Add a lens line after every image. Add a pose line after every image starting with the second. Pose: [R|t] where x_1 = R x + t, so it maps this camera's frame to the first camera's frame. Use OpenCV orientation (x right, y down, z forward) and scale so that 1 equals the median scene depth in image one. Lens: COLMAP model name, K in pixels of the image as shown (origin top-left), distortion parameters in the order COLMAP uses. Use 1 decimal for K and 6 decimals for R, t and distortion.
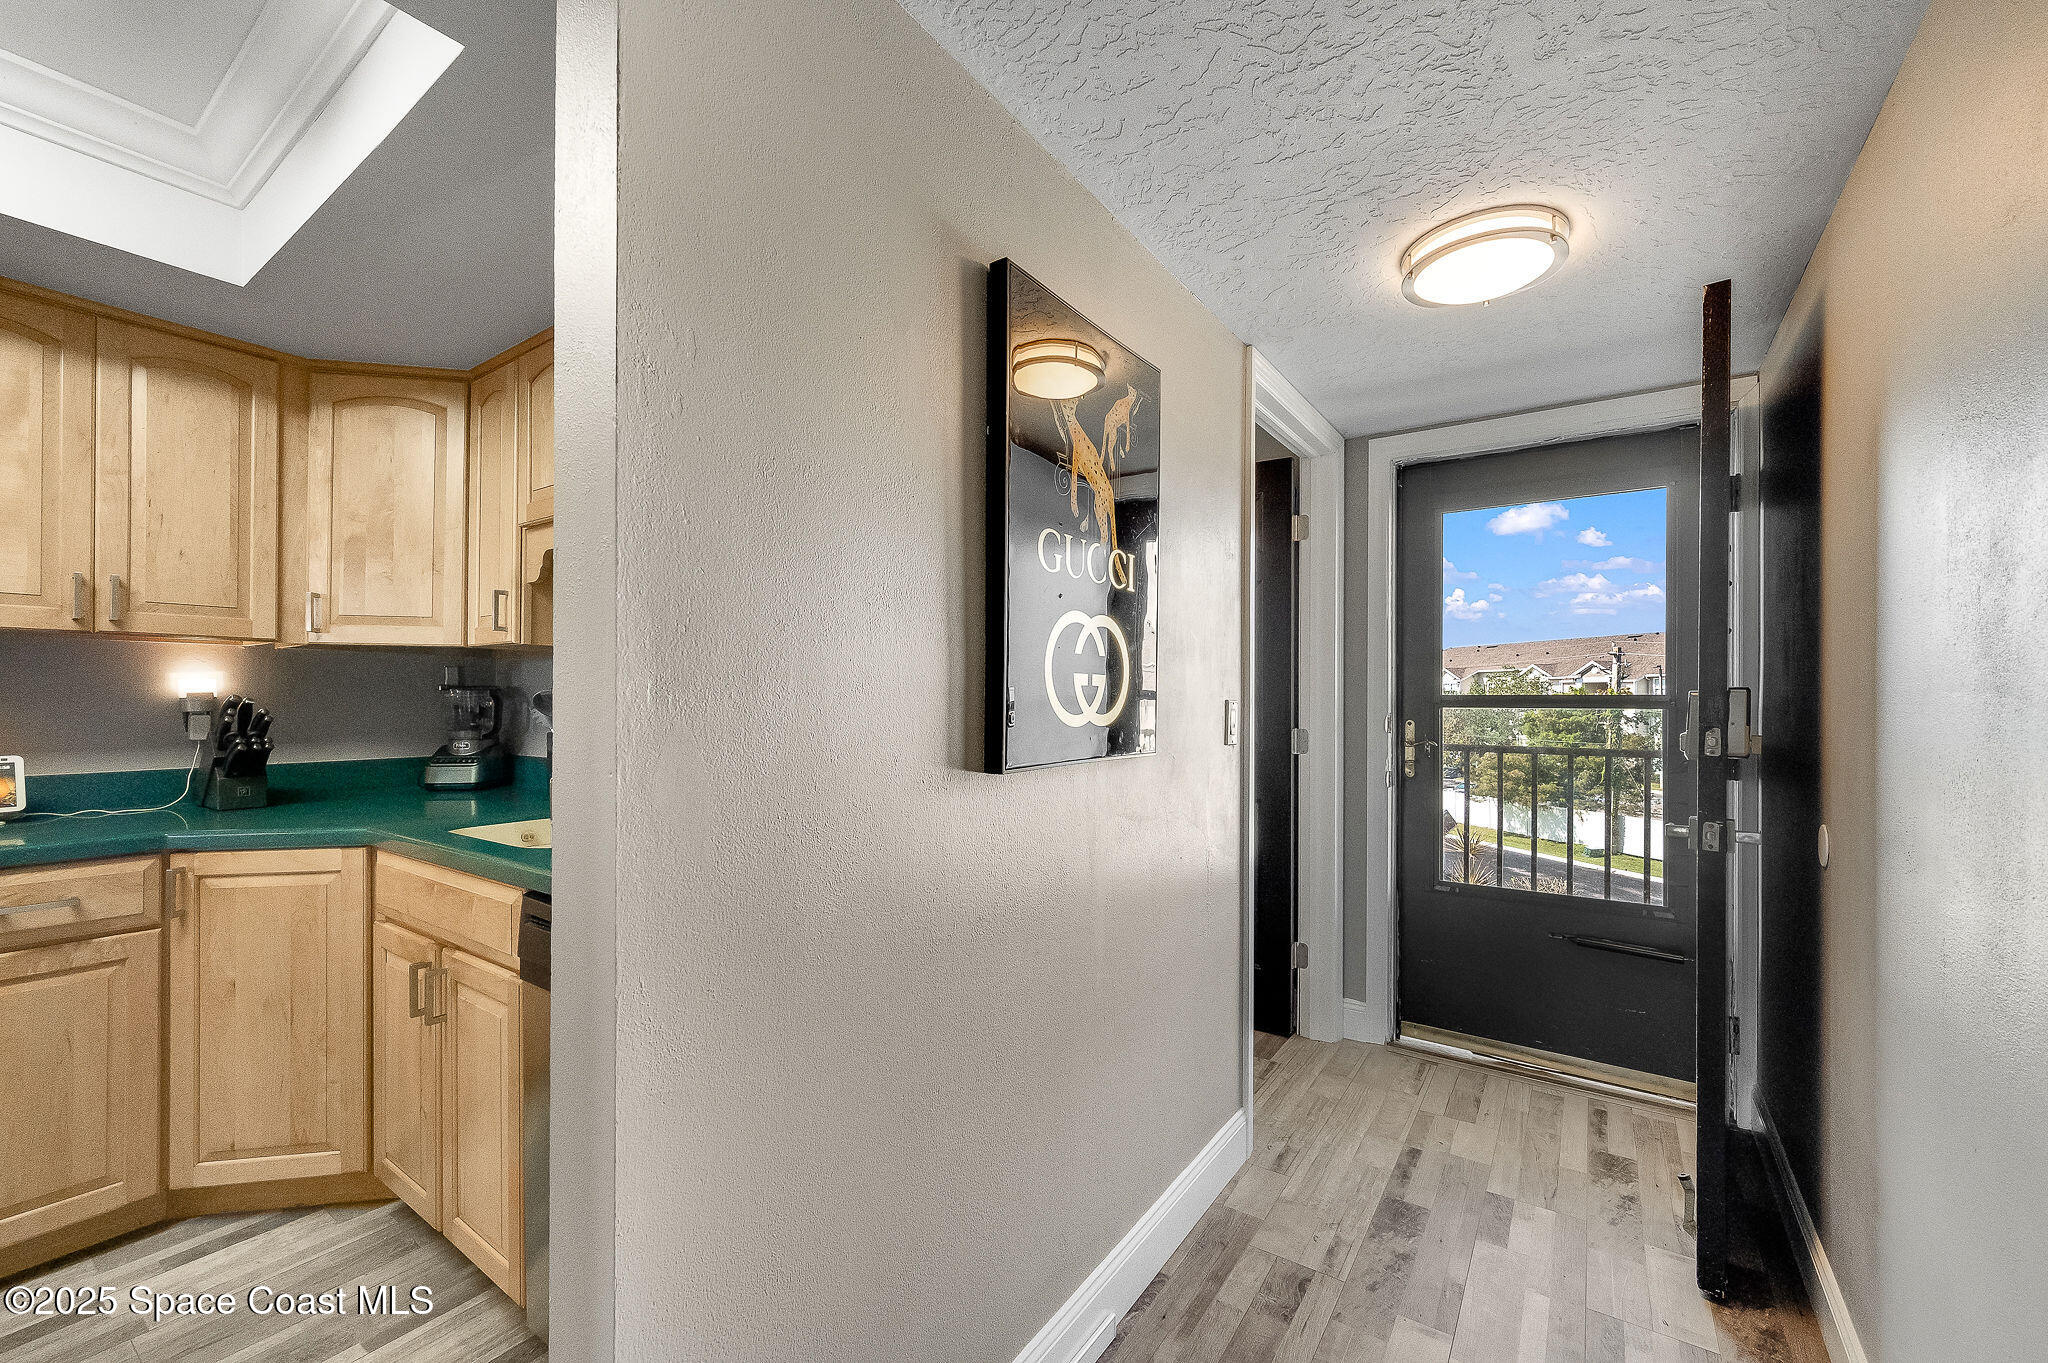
lens RADIAL K [[823.3, 0, 1015.5], [0, 823.3, 695.9], [0, 0, 1]] dist [0.009834, -0.000226]
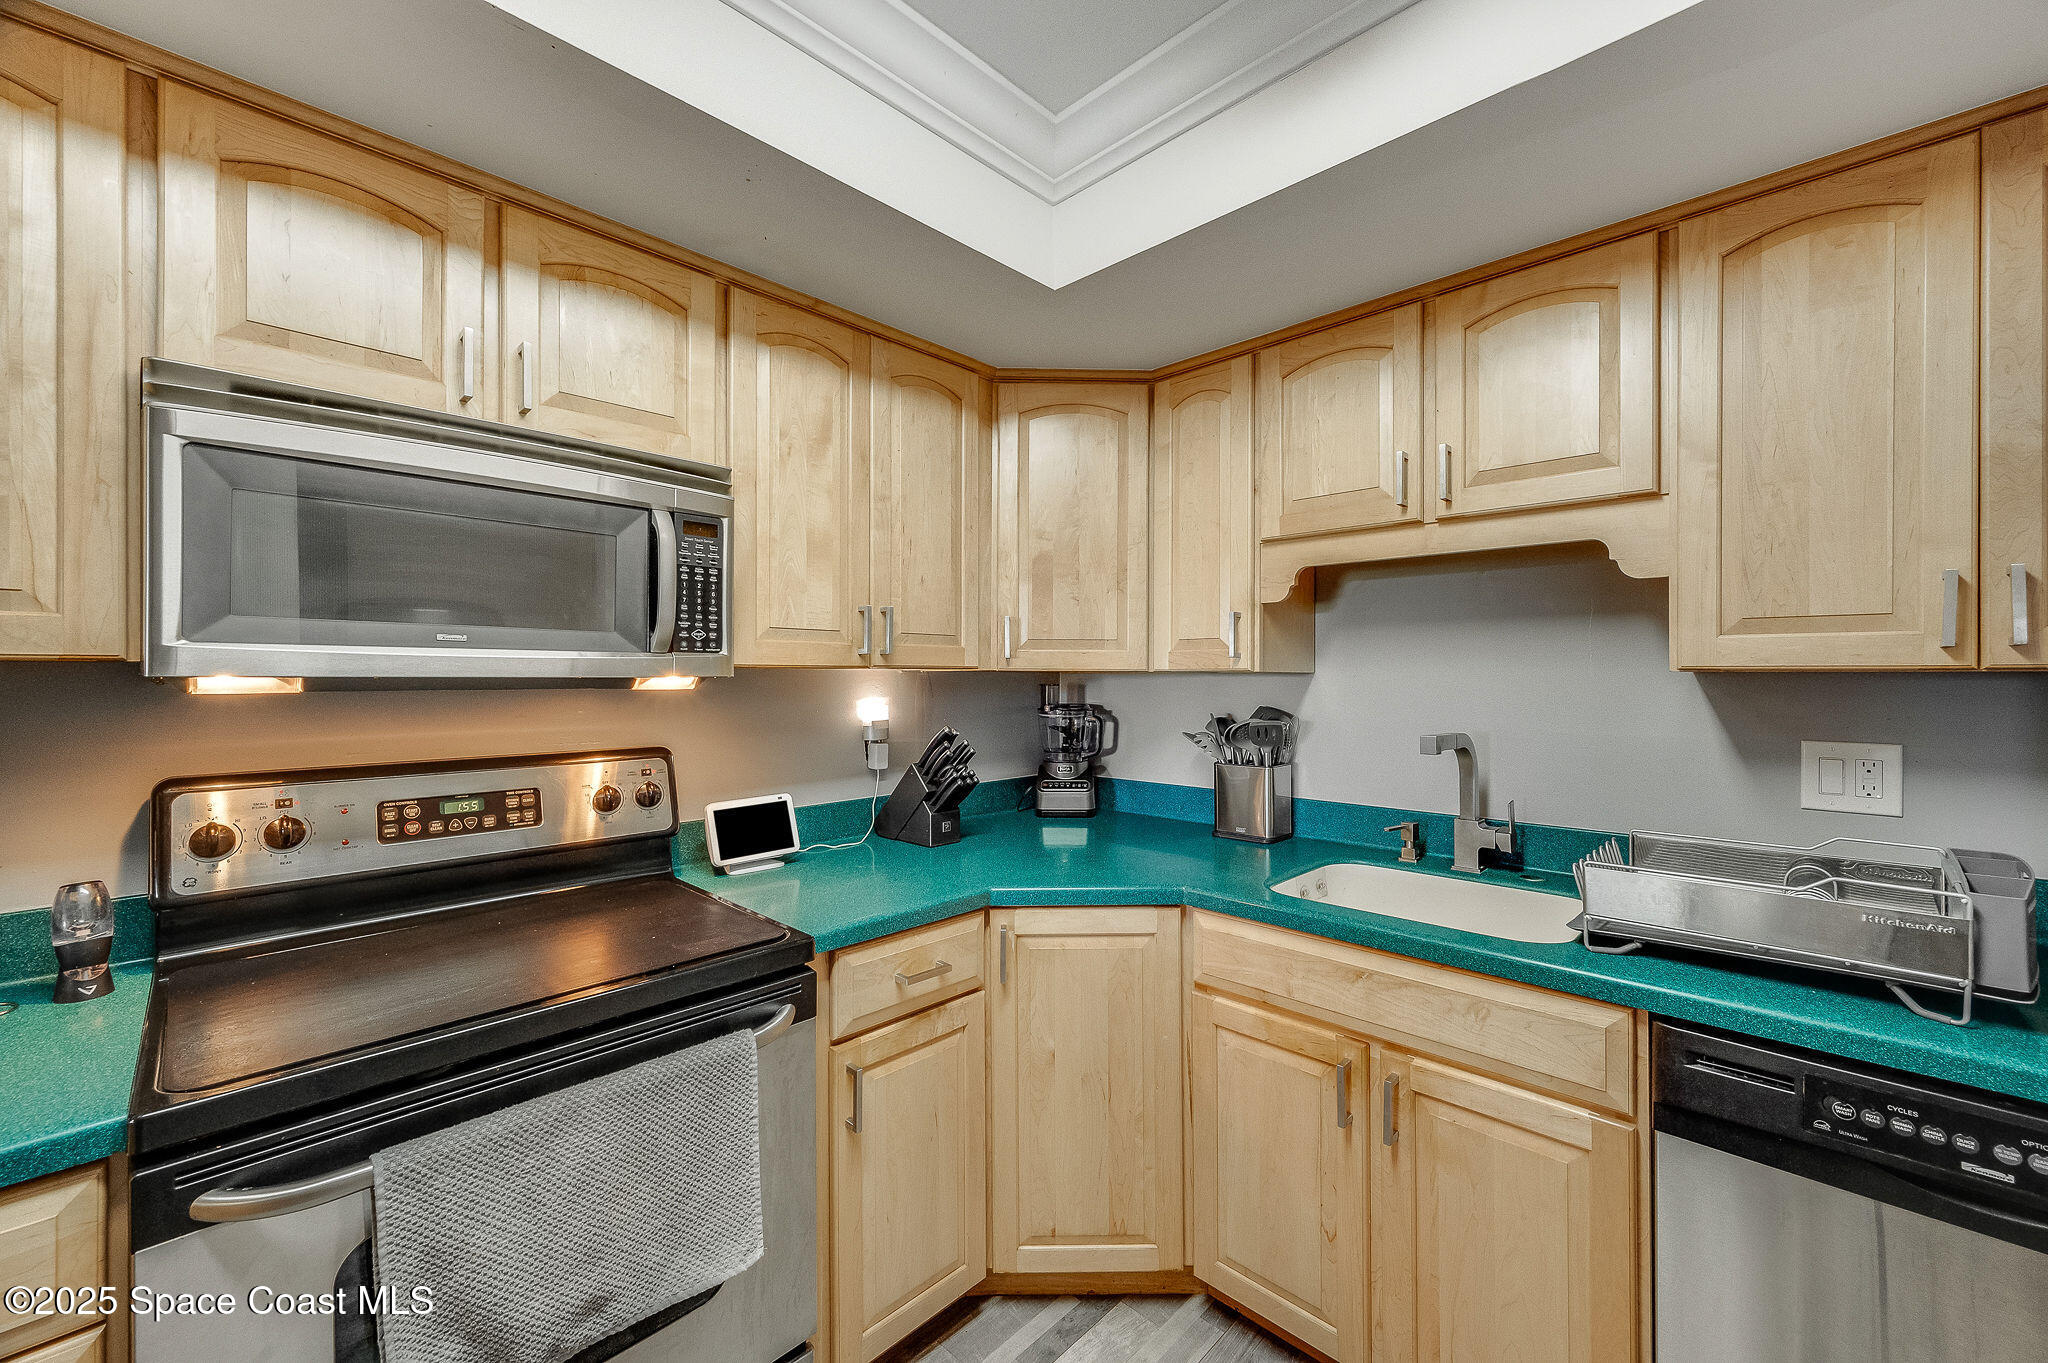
lens RADIAL K [[802.9, 0, 1032.3], [0, 802.9, 673.7], [0, 0, 1]] dist [-0.000952, -0.000935]
pose [[0.989796, -0.002145, -0.142475, -0.773119], [0.002440, 0.999995, 0.001895, -0.067764], [0.142470, -0.002224, 0.989797, 0.115058]]
